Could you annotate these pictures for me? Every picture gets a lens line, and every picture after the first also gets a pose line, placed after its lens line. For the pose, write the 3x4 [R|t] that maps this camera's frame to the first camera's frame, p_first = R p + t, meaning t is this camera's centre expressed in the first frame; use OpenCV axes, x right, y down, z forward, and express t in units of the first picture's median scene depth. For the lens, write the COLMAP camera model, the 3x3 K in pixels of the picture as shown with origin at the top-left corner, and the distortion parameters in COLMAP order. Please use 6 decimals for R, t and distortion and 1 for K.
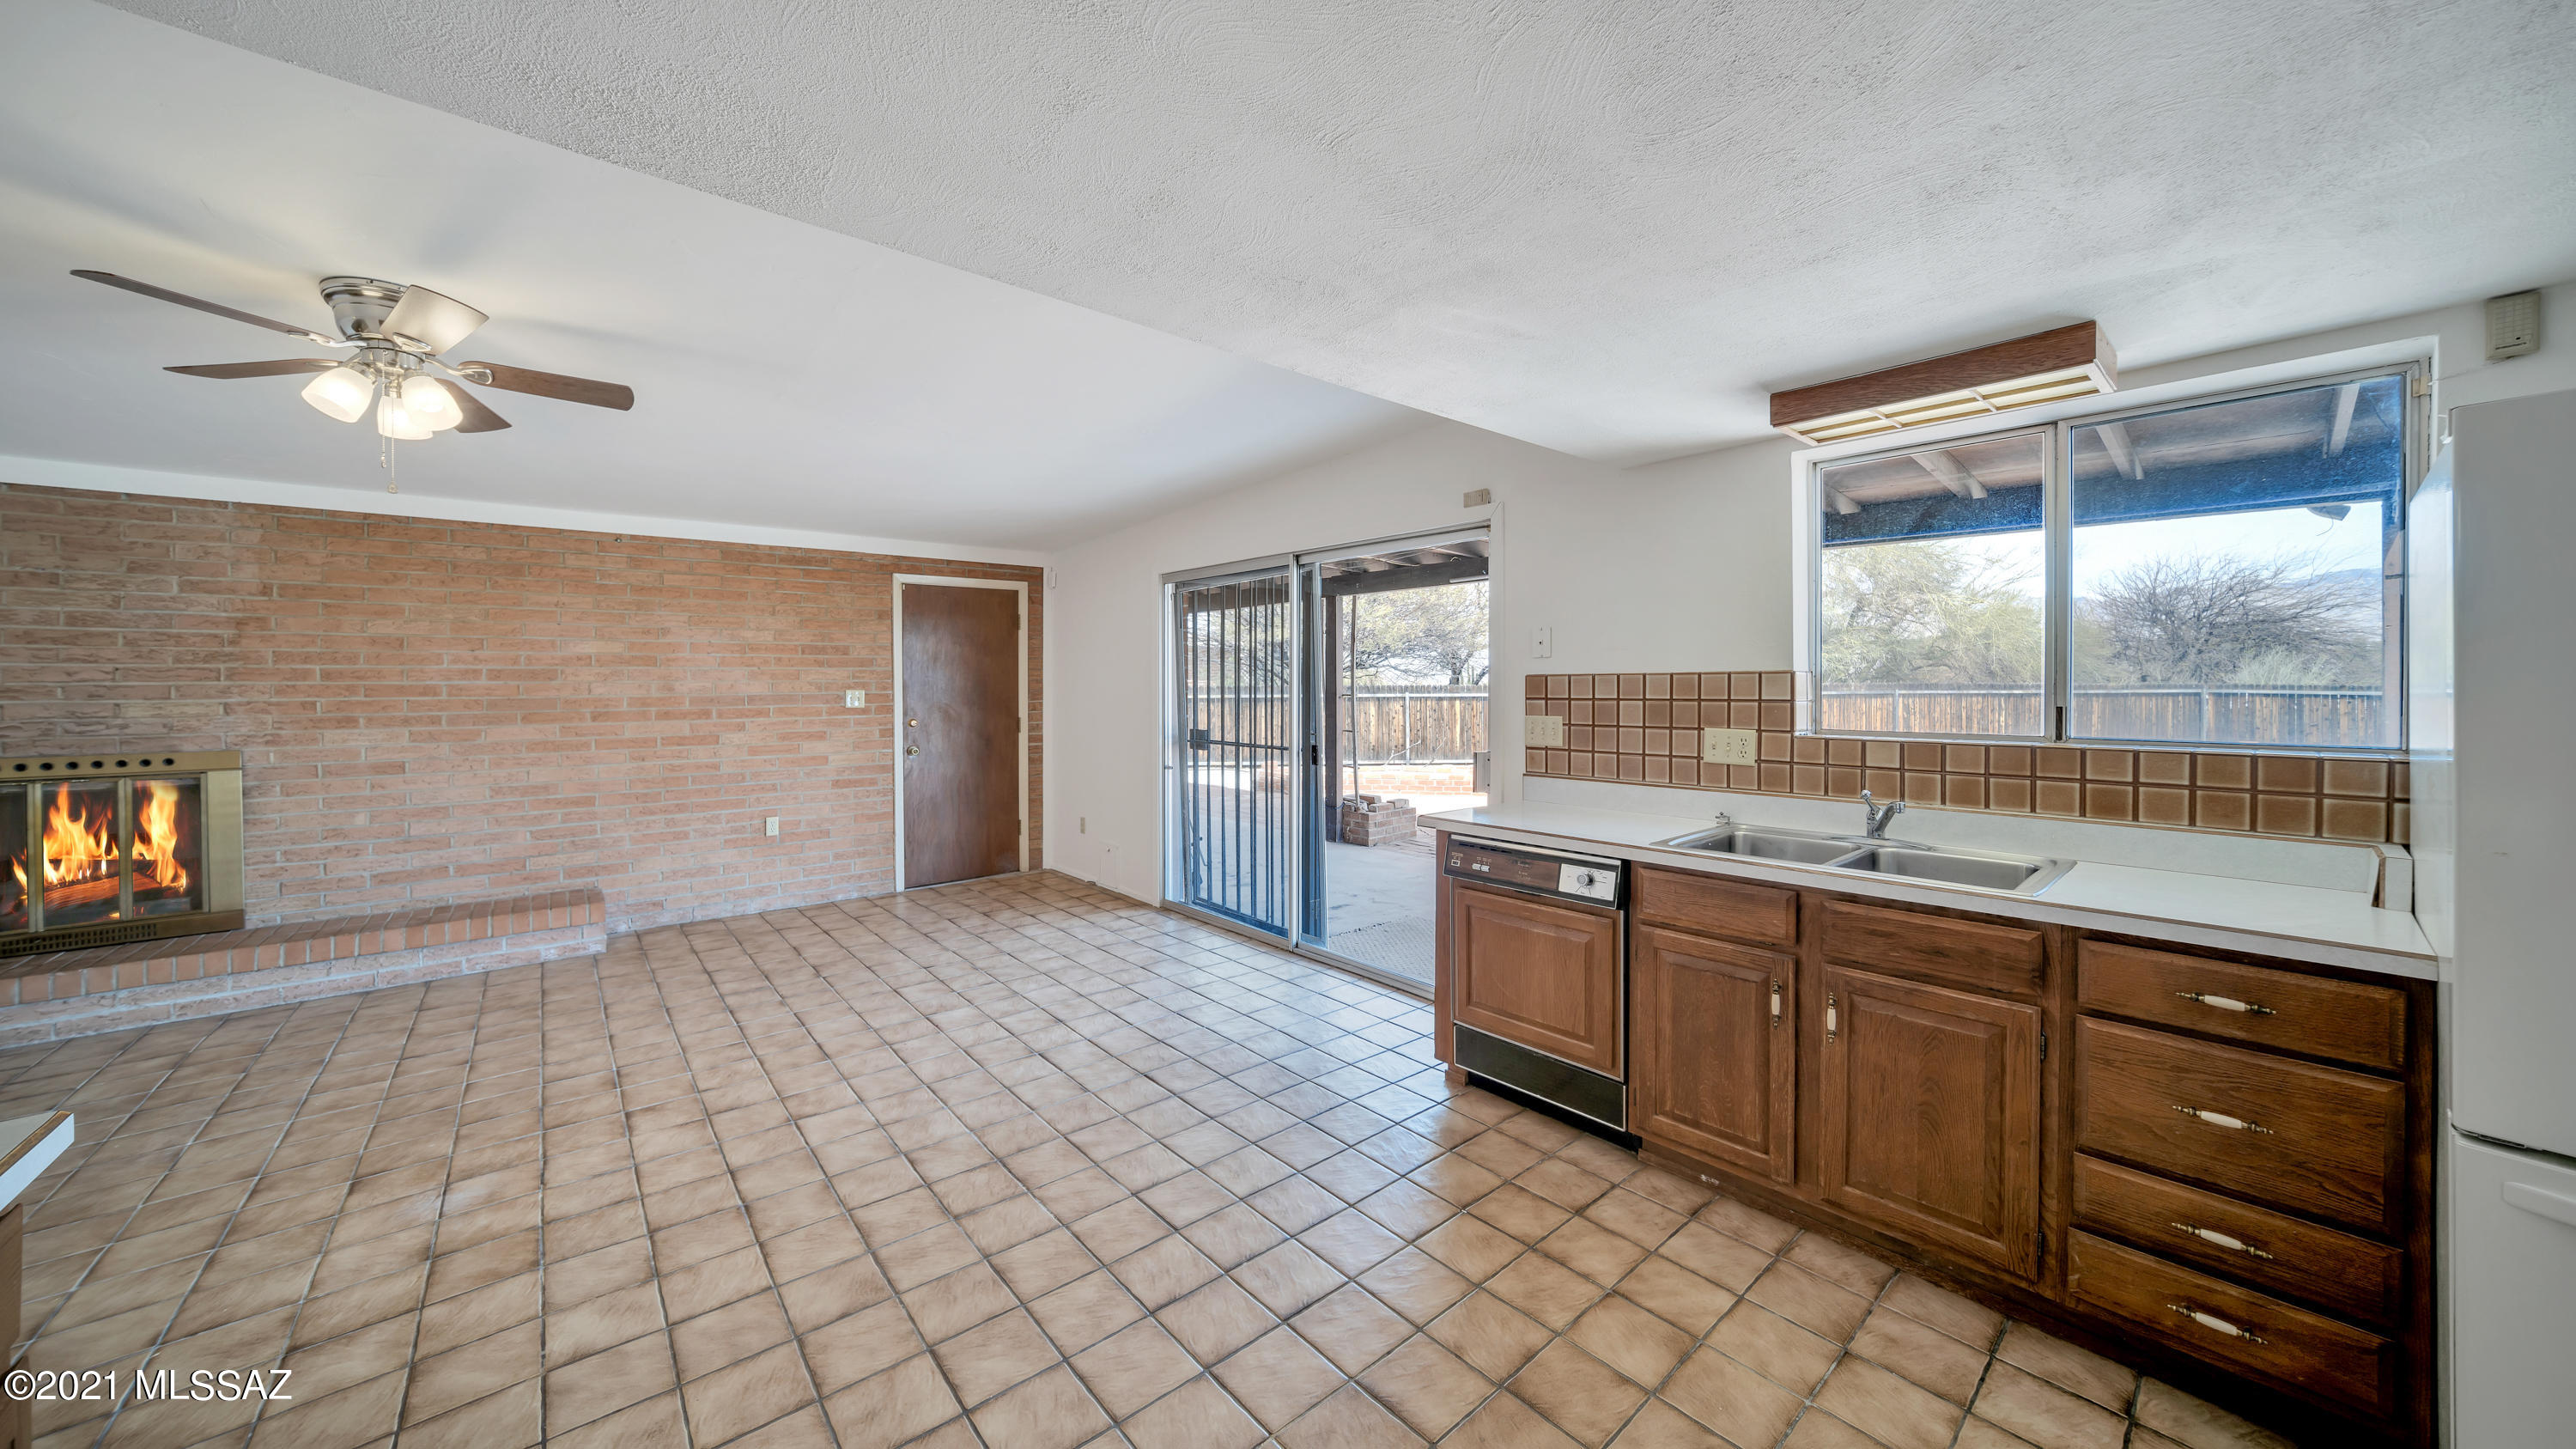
lens RADIAL K [[898.0, 0, 1333.1], [0, 898.0, 691.3], [0, 0, 1]] dist [-0.024415, 0.005844]
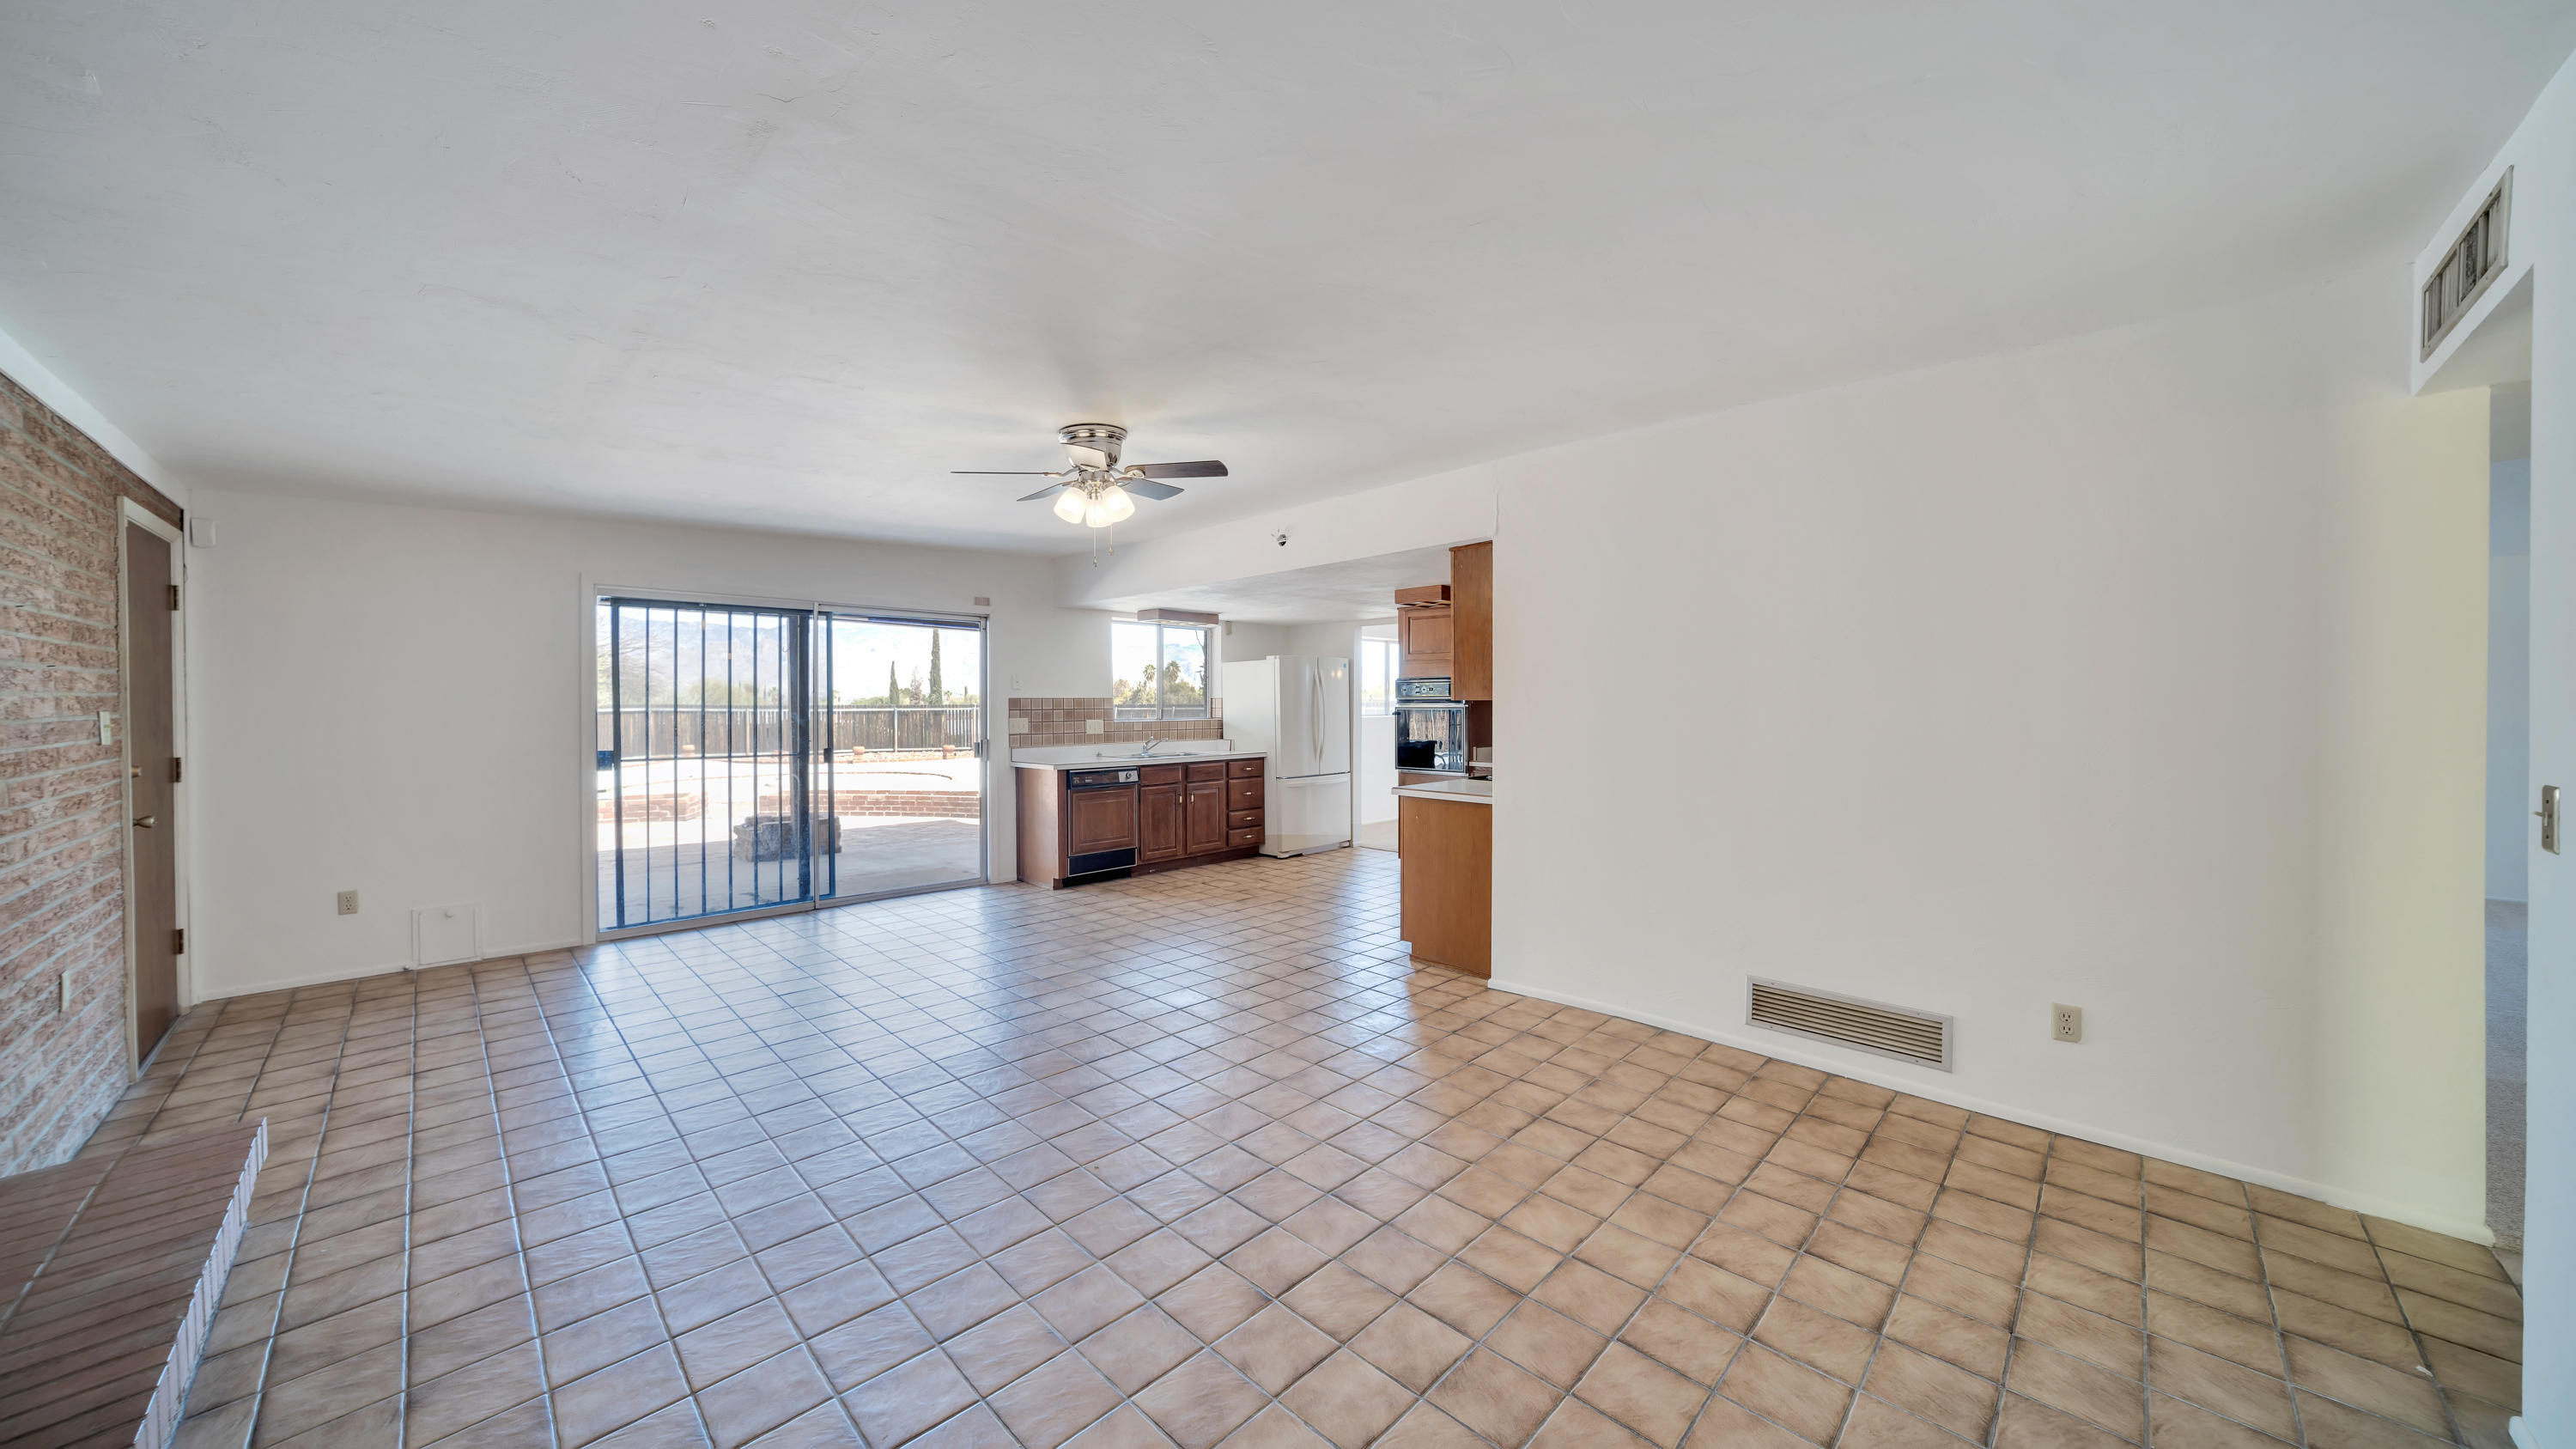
lens RADIAL K [[898.0, 0, 1288.4], [0, 898.0, 711.8], [0, 0, 1]] dist [-0.024415, 0.005844]
pose [[-0.079604, -0.011391, 0.996761, -2.127223], [0.007305, 0.999901, 0.012010, -0.008207], [-0.996800, 0.008237, -0.079513, 0.641429]]
